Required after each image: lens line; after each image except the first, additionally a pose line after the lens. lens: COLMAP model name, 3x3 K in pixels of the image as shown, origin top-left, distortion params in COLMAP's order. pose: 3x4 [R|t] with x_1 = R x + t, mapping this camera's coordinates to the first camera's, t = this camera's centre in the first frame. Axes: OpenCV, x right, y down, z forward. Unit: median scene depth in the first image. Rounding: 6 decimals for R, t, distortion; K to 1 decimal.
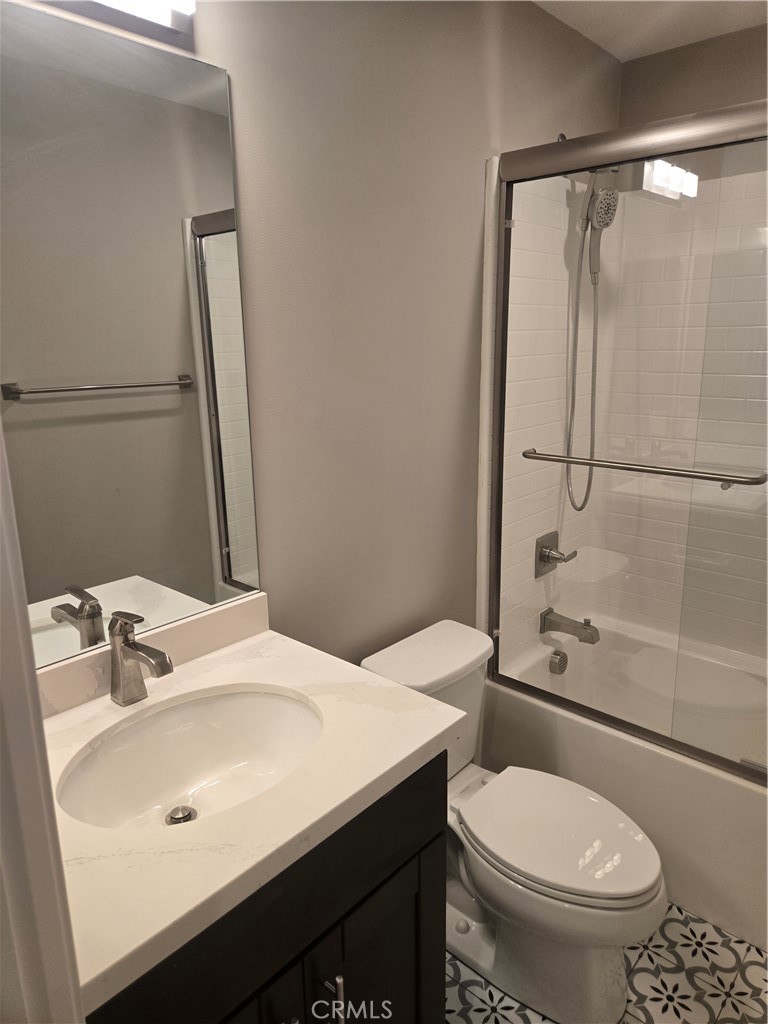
lens RADIAL K [[687.6, 0, 405.3], [0, 687.6, 515.0], [0, 0, 1]] dist [0.060208, -0.046494]
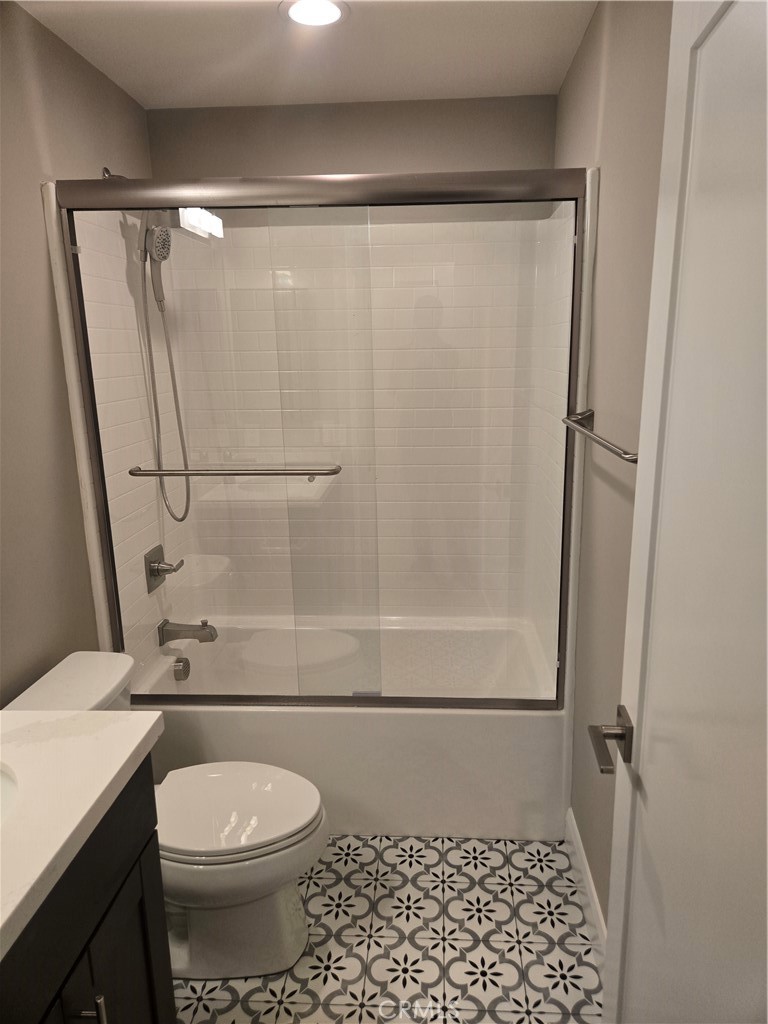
lens RADIAL K [[687.6, 0, 405.3], [0, 687.6, 515.0], [0, 0, 1]] dist [0.060208, -0.046494]
pose [[0.780664, -0.151091, 0.606412, -0.134832], [0.167798, 0.985380, 0.029500, 0.011830], [-0.602003, 0.078725, 0.794603, -0.062088]]
